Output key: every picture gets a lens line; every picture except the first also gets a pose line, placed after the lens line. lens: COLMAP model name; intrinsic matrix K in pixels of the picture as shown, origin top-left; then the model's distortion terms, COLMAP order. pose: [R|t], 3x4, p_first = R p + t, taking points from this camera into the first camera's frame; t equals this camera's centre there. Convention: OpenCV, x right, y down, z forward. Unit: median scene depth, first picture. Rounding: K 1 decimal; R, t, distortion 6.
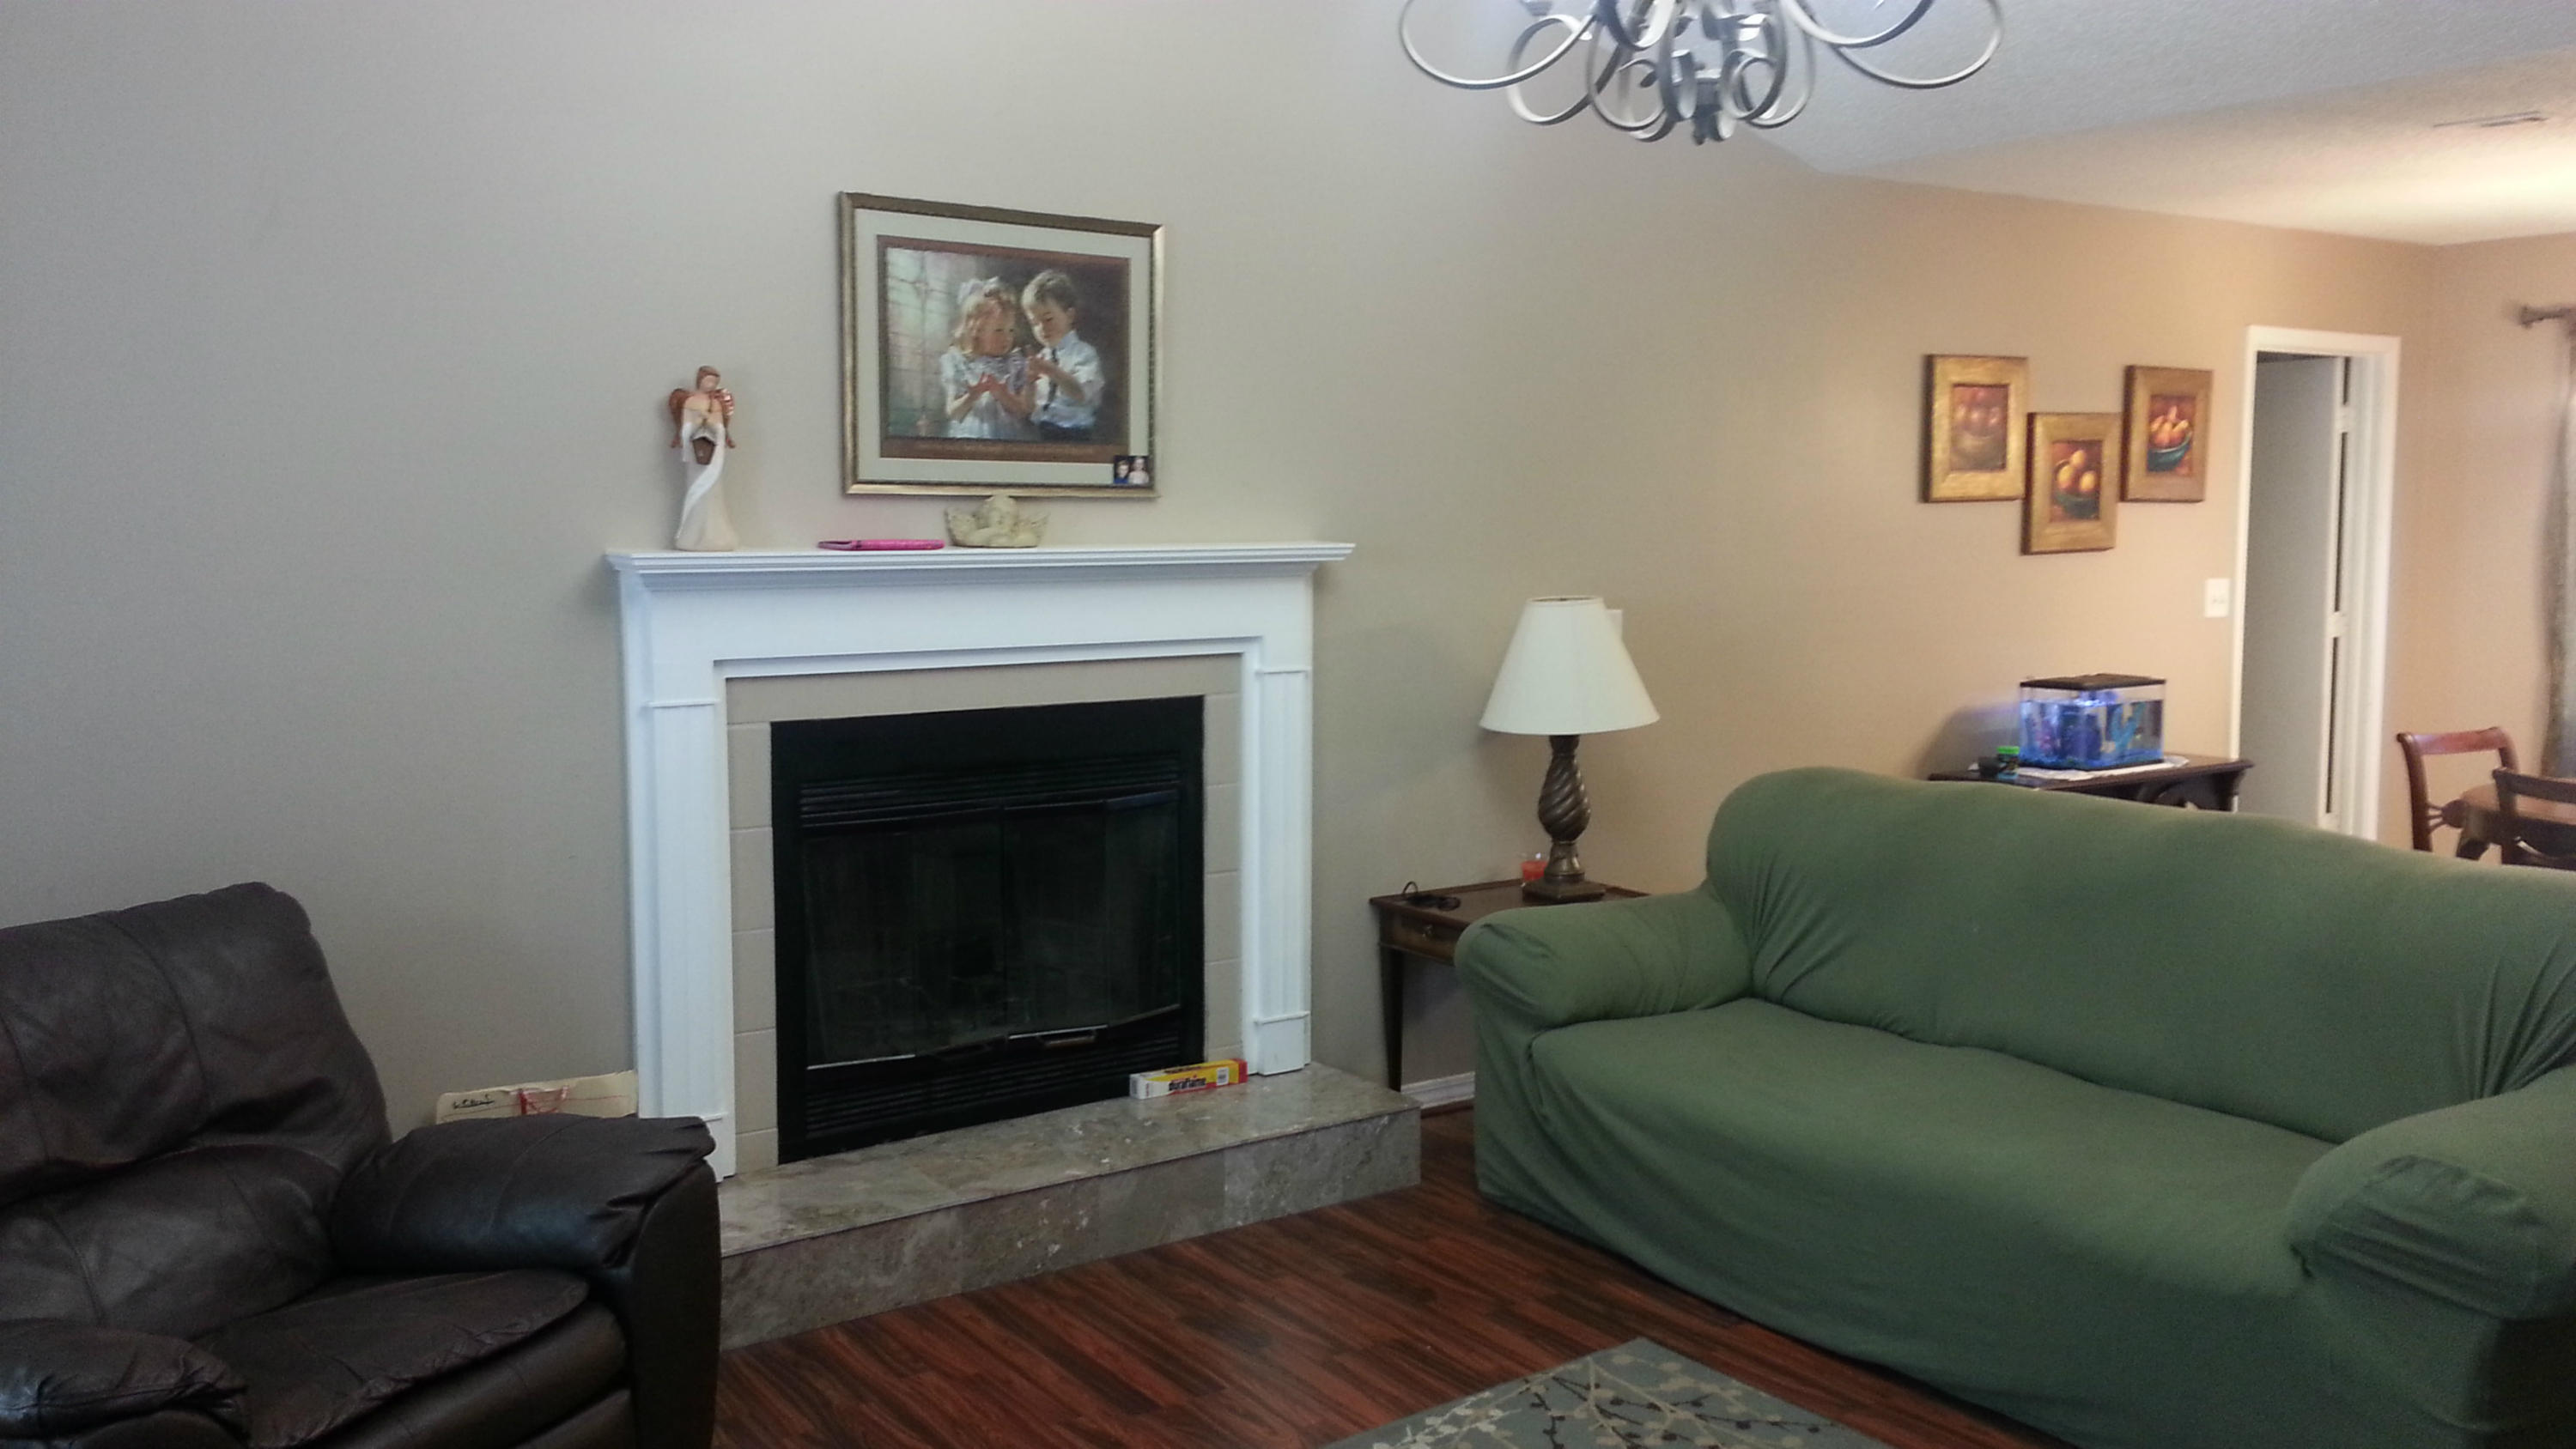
lens RADIAL K [[2157.1, 0, 1288.0], [0, 2157.1, 724.5], [0, 0, 1]] dist [0.092989, -0.190162]
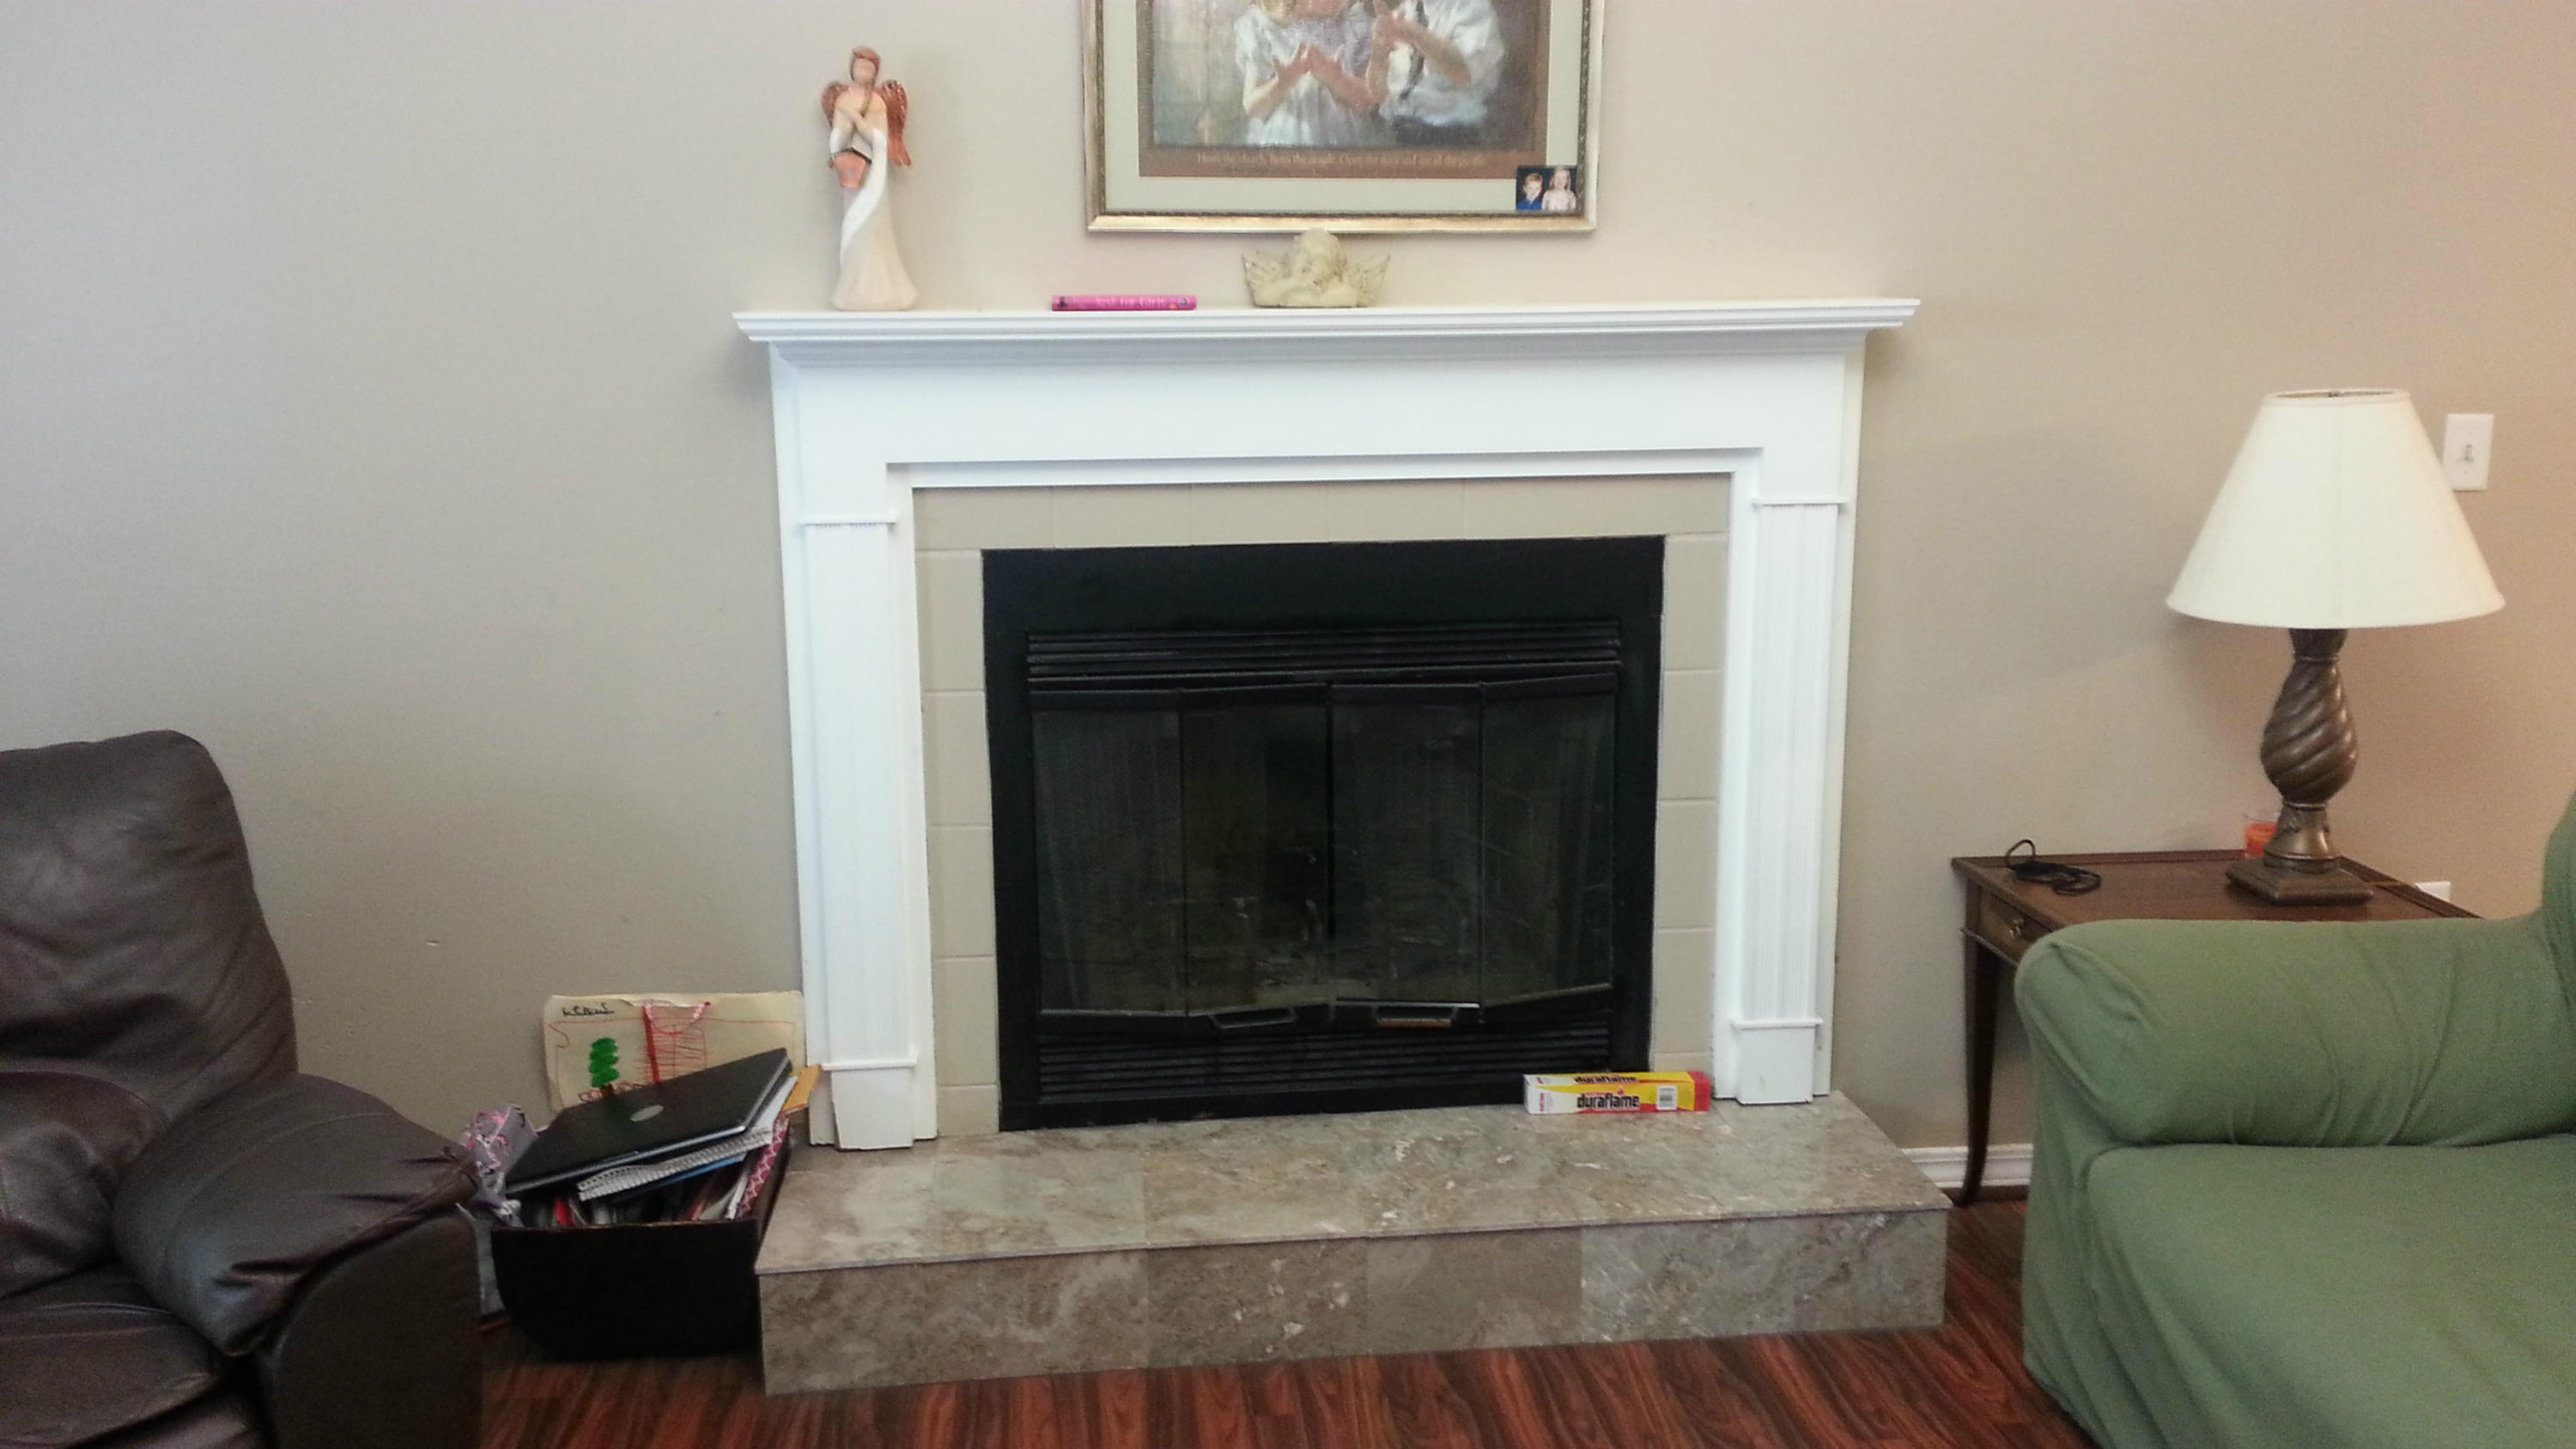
lens RADIAL K [[2093.5, 0, 1280.5], [0, 2093.5, 711.8], [0, 0, 1]] dist [0.114148, -0.193337]
pose [[0.870409, 0.087072, -0.484568, 0.188128], [-0.041411, 0.993697, 0.104174, -0.023520], [0.490584, -0.070607, 0.868528, 0.402584]]
